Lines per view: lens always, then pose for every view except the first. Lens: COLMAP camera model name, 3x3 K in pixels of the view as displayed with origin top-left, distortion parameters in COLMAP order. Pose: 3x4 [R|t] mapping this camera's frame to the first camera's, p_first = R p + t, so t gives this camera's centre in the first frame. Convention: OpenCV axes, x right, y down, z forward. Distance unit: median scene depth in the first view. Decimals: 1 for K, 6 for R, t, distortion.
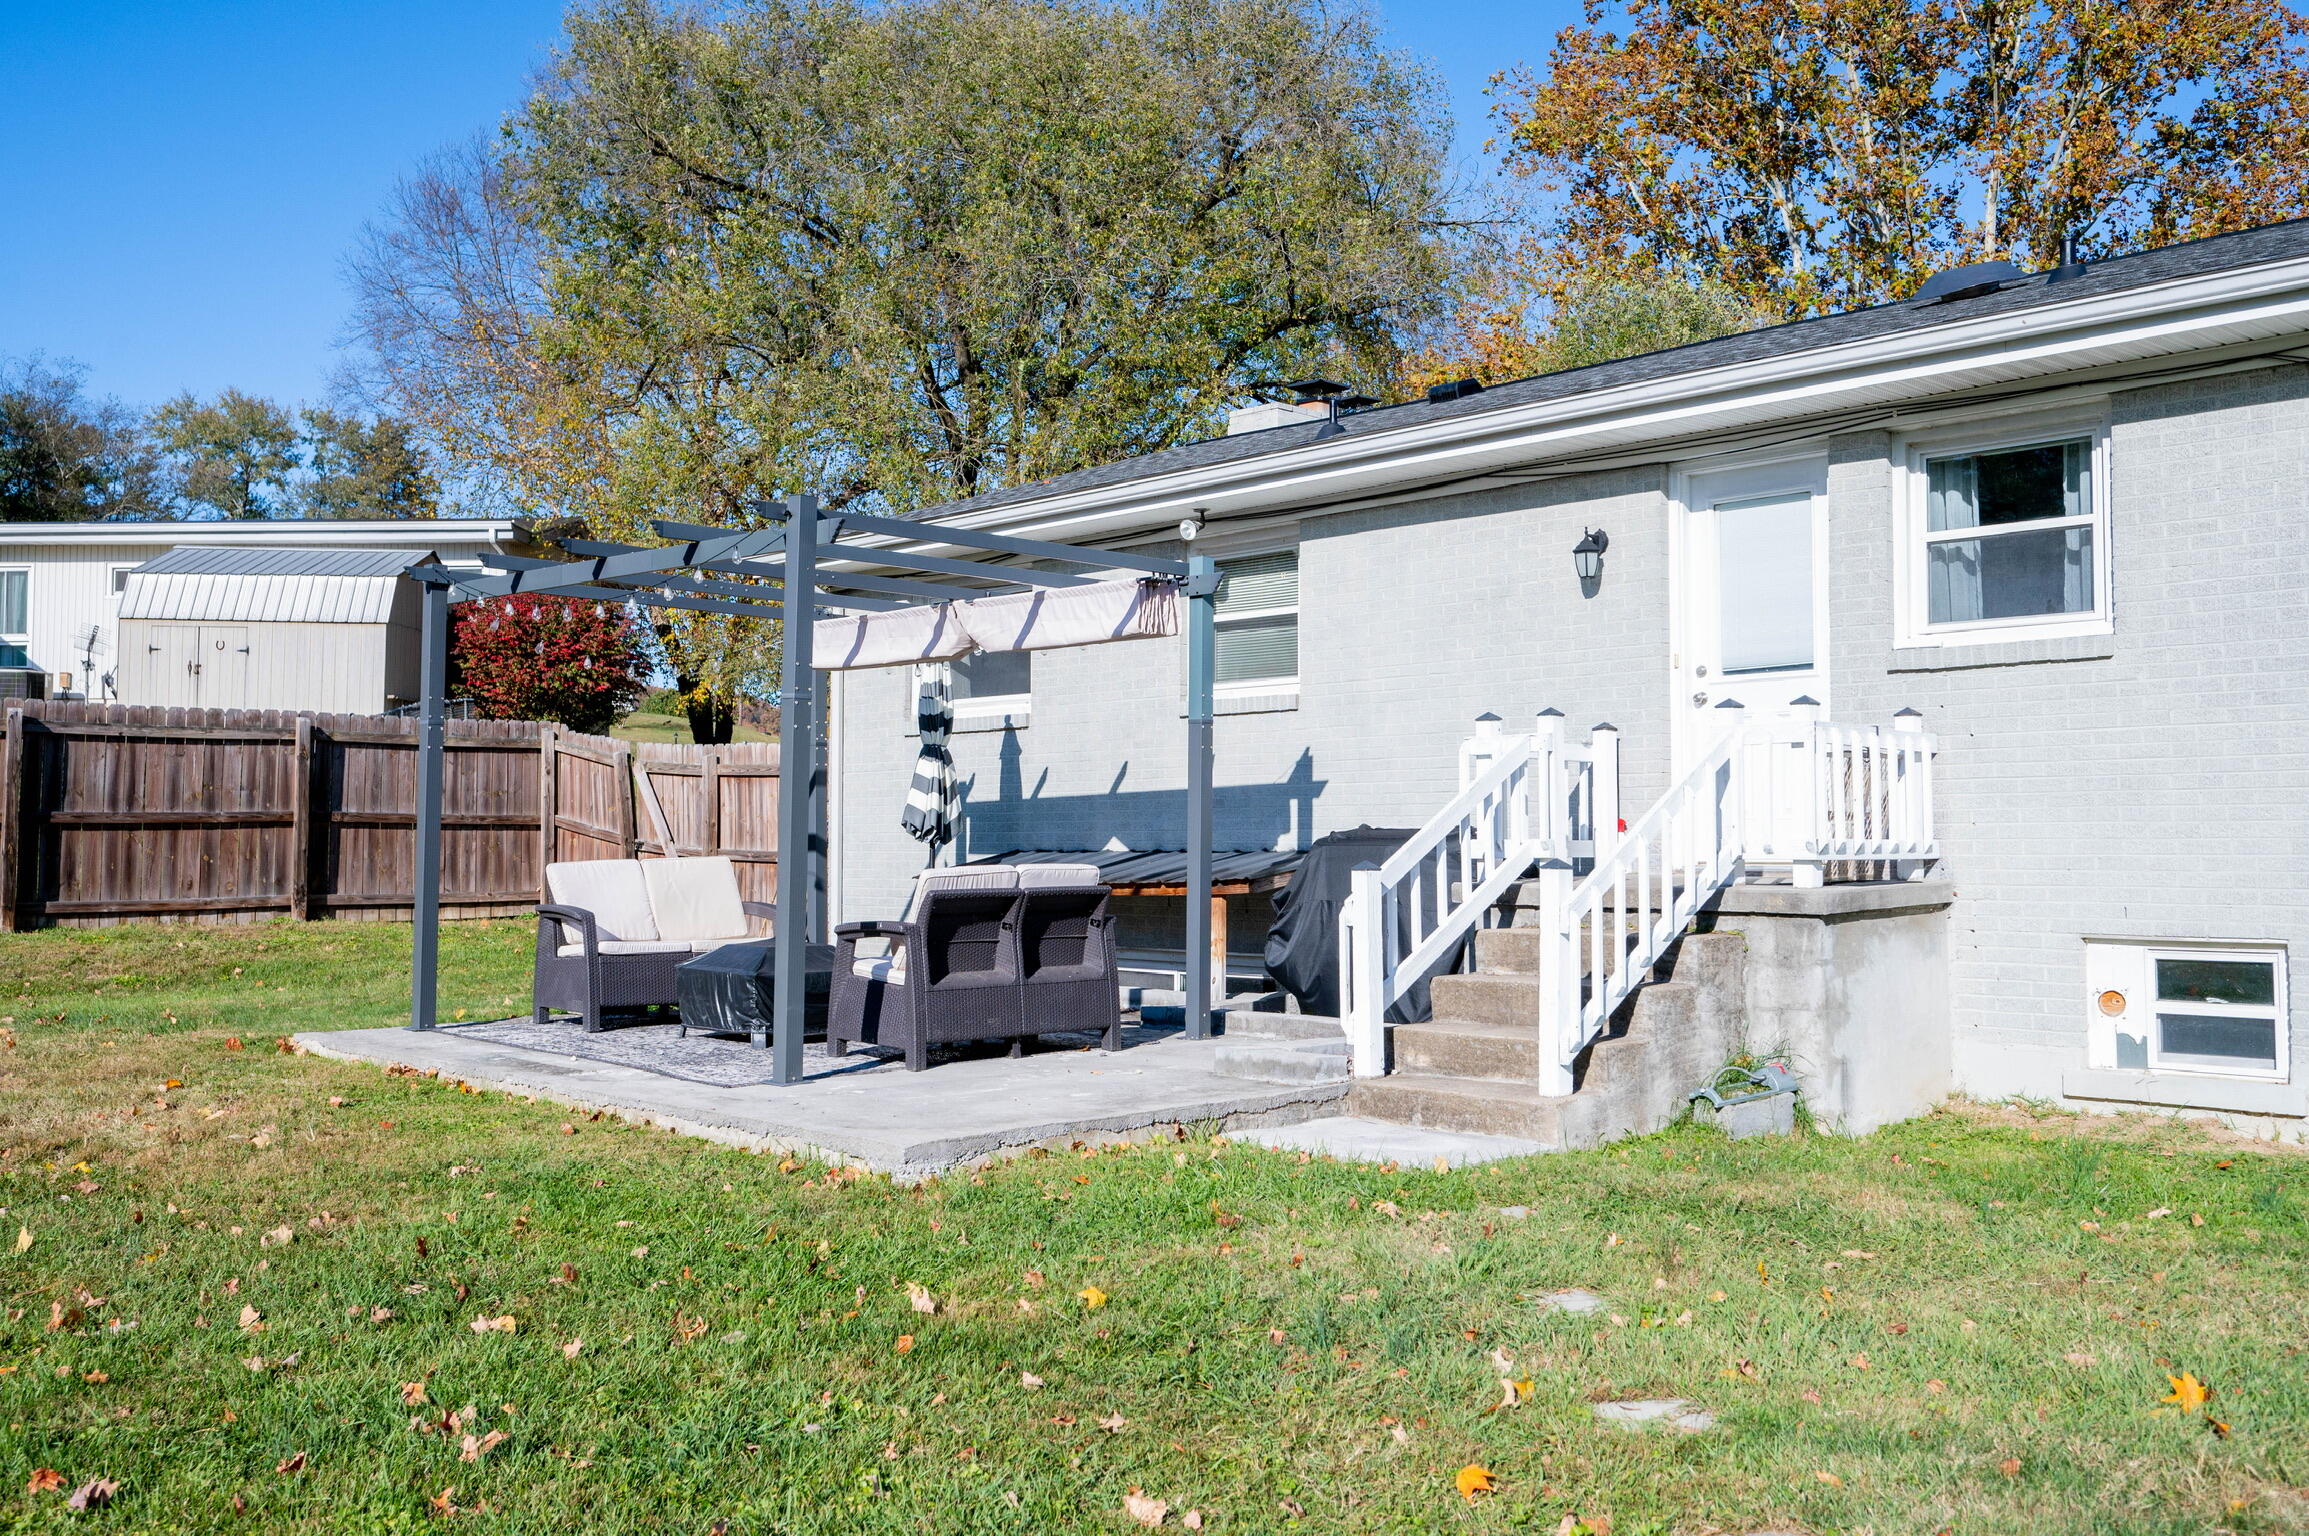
lens RADIAL K [[1976.4, 0, 1159.5], [0, 1976.4, 766.2], [0, 0, 1]] dist [0.001342, -0.001498]
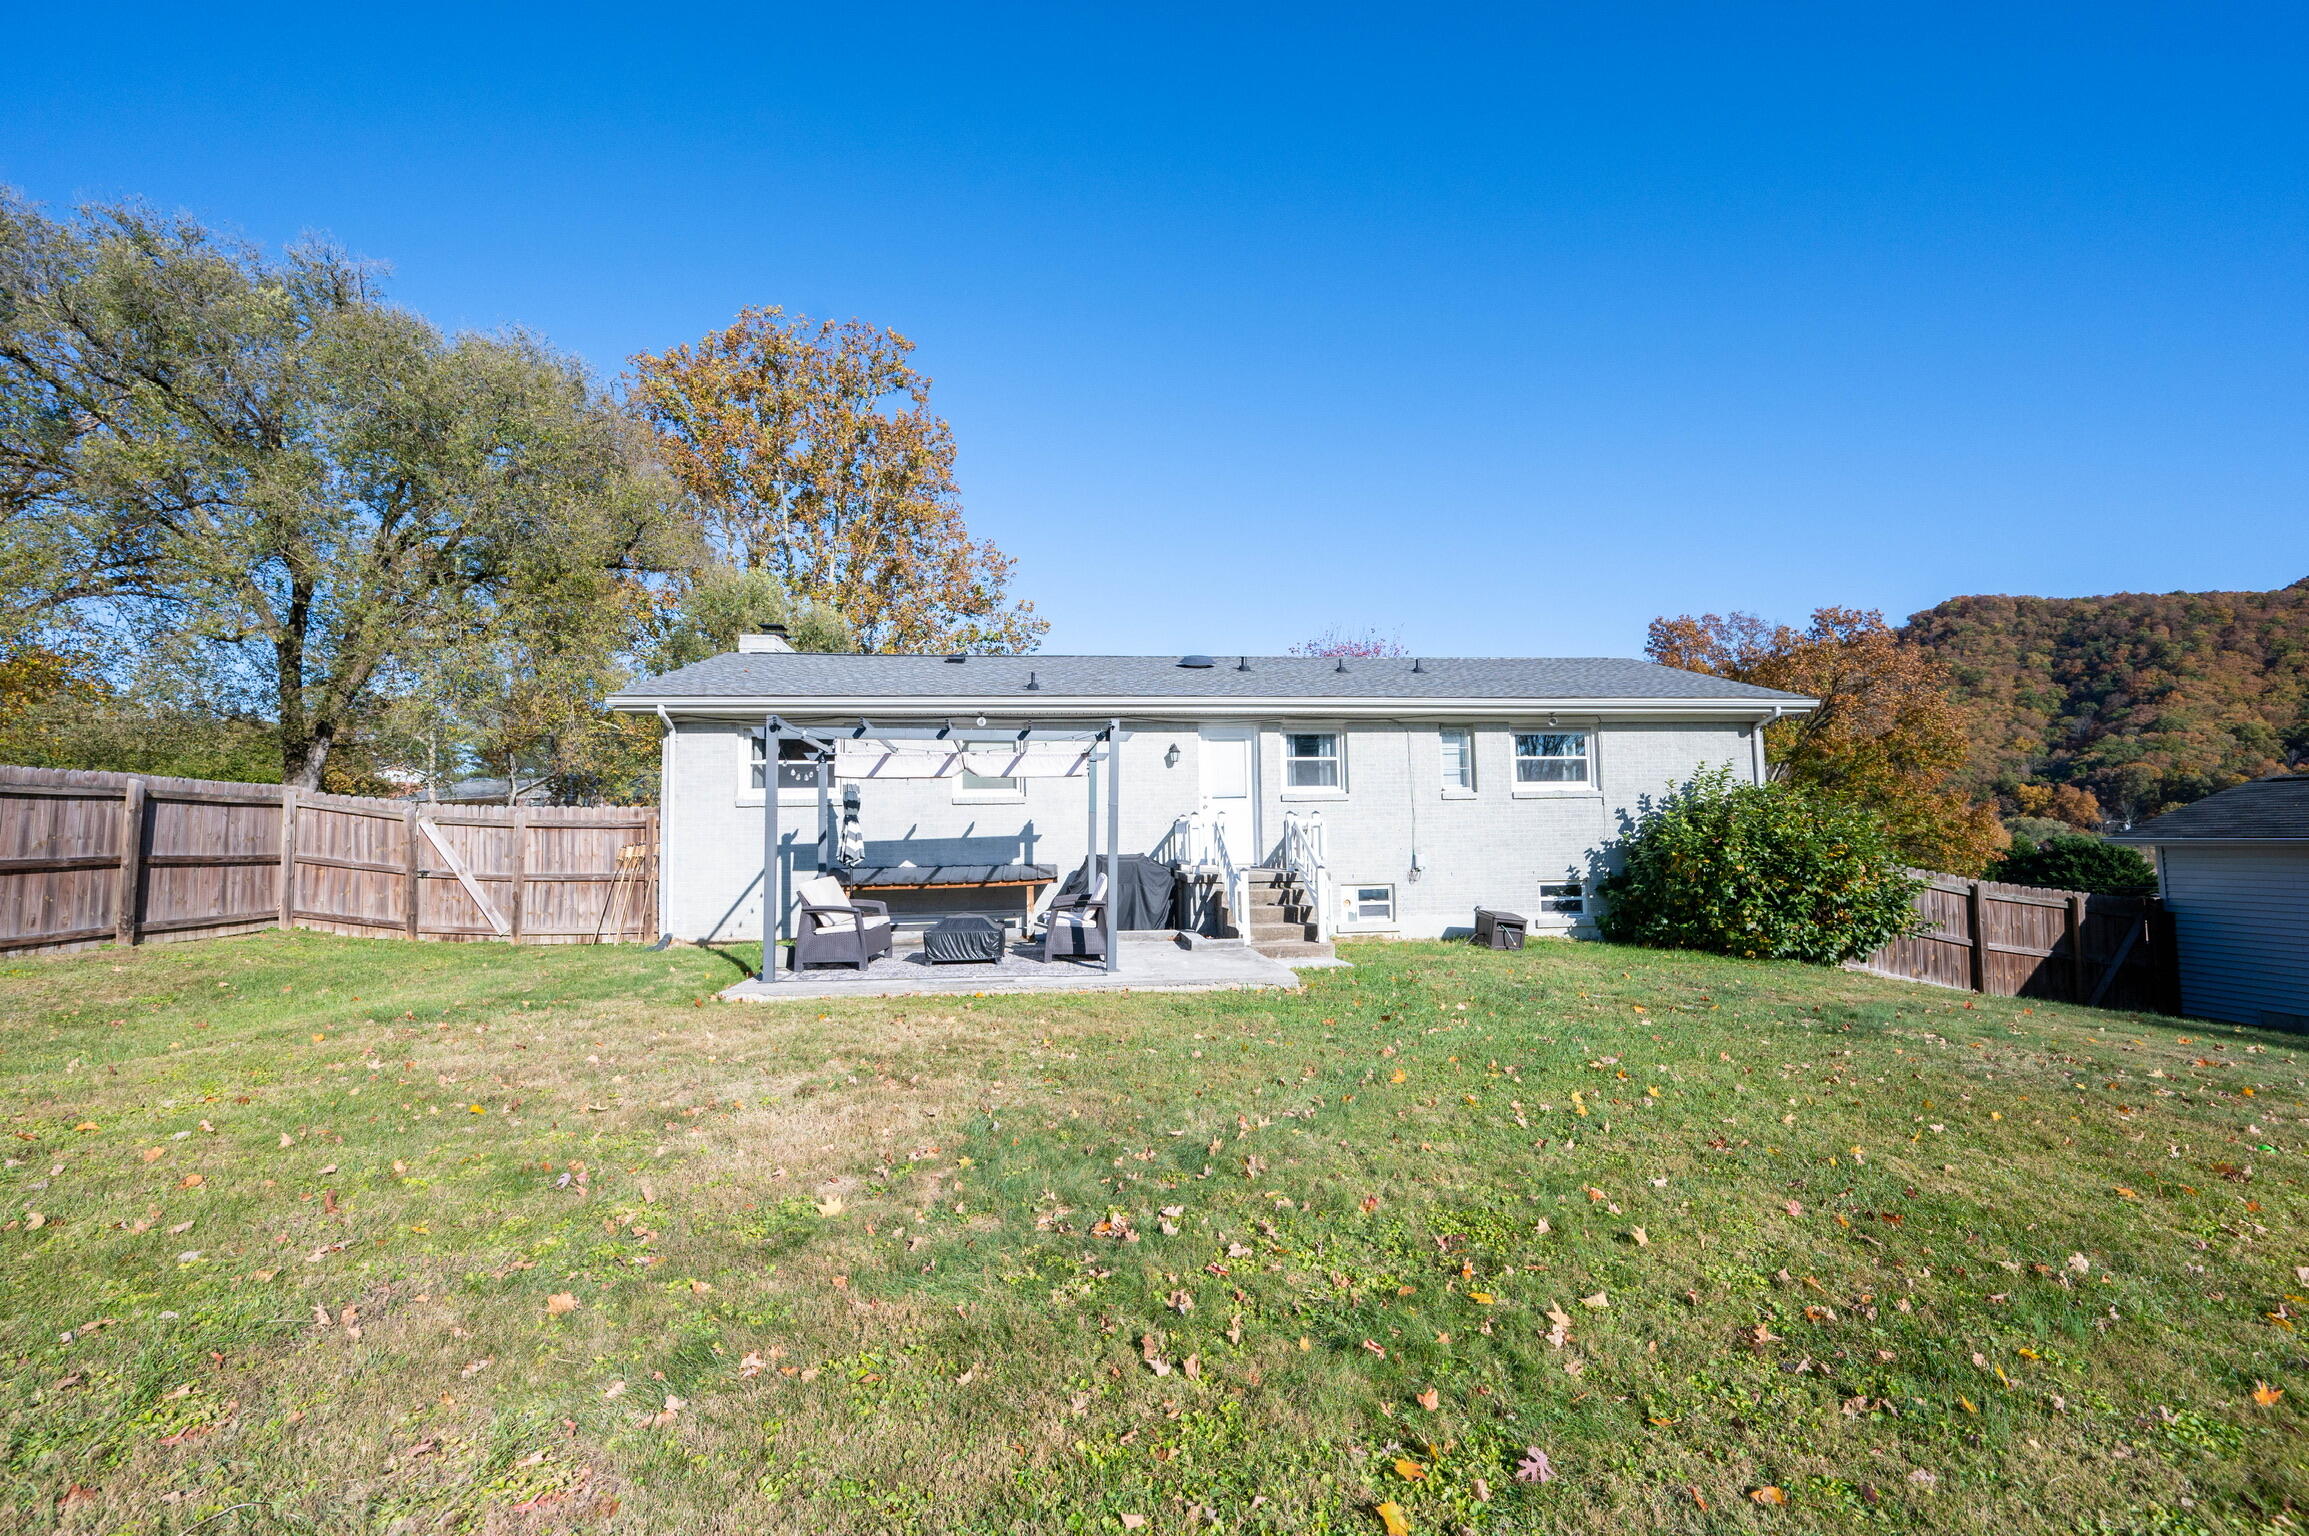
lens RADIAL K [[975.9, 0, 1166.1], [0, 975.9, 784.5], [0, 0, 1]] dist [0.001608, 0.001483]
pose [[0.583138, 0.036406, 0.811557, -0.366778], [-0.016781, 0.999322, -0.032771, -0.007697], [-0.812200, 0.005491, 0.583353, 0.087202]]
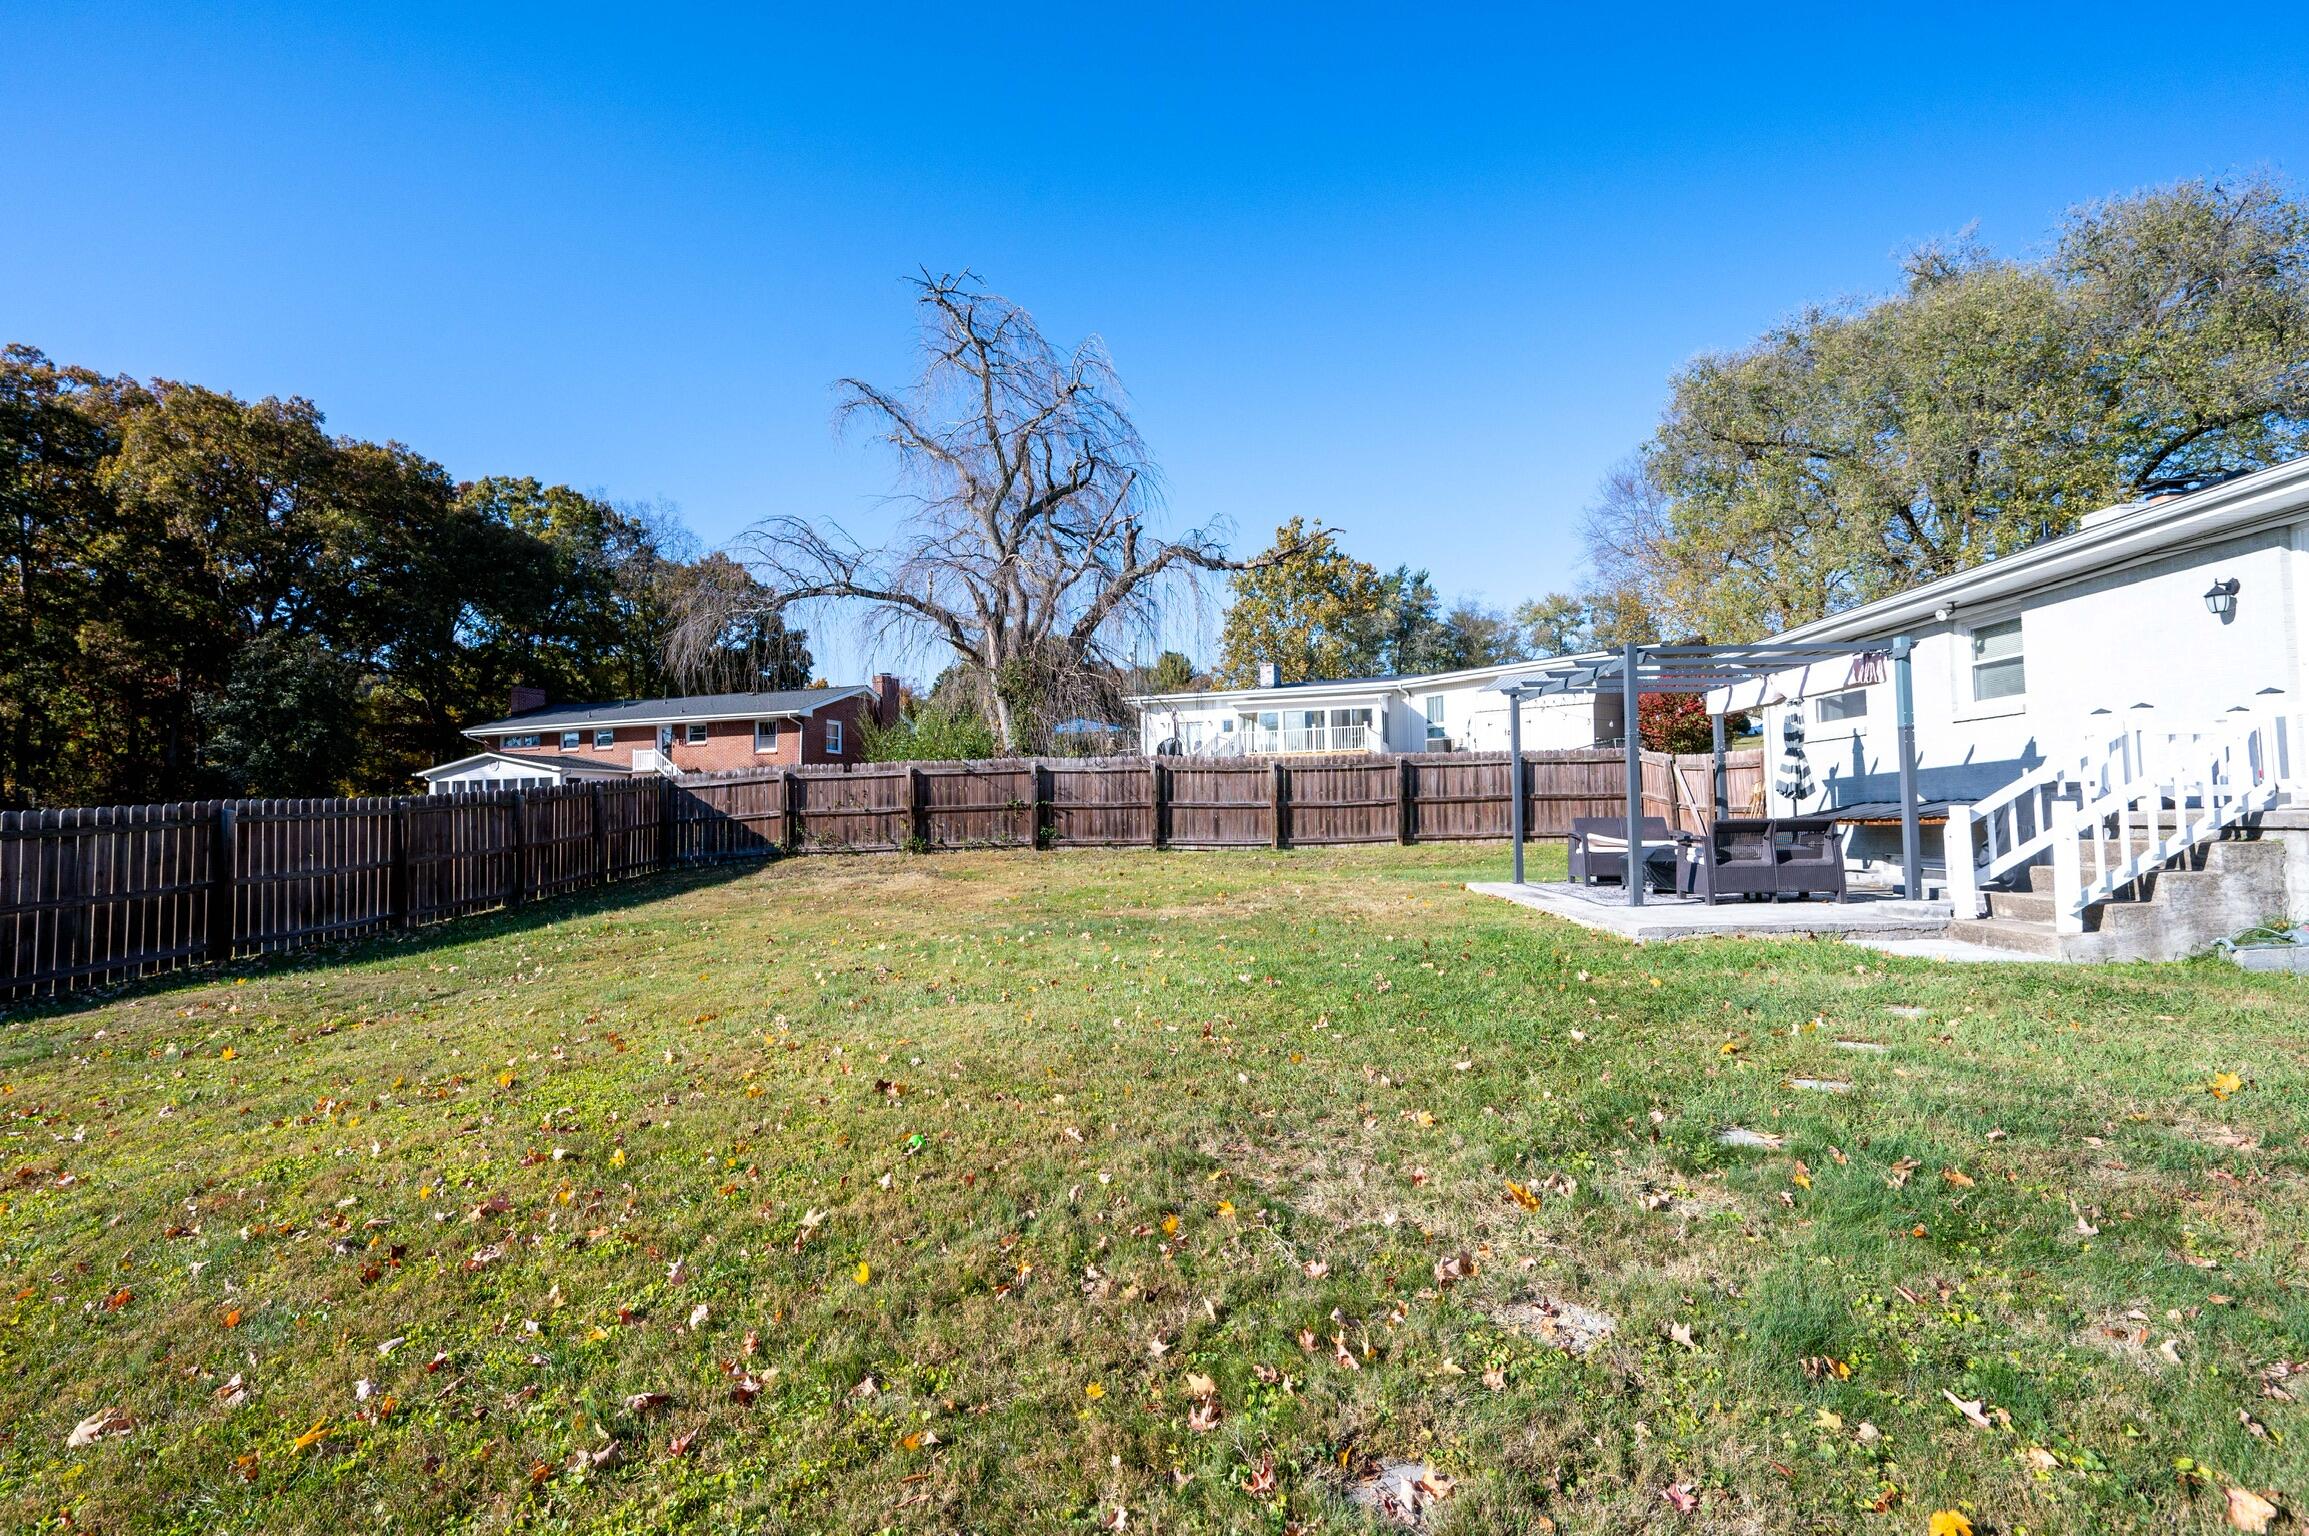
lens RADIAL K [[1039.5, 0, 1155.0], [0, 1039.5, 777.4], [0, 0, 1]] dist [0.002272, 0.000203]
pose [[0.665357, -0.042759, -0.745300, 0.116824], [0.044607, 0.998852, -0.017483, 0.003917], [0.745191, -0.021613, 0.666500, -0.063631]]
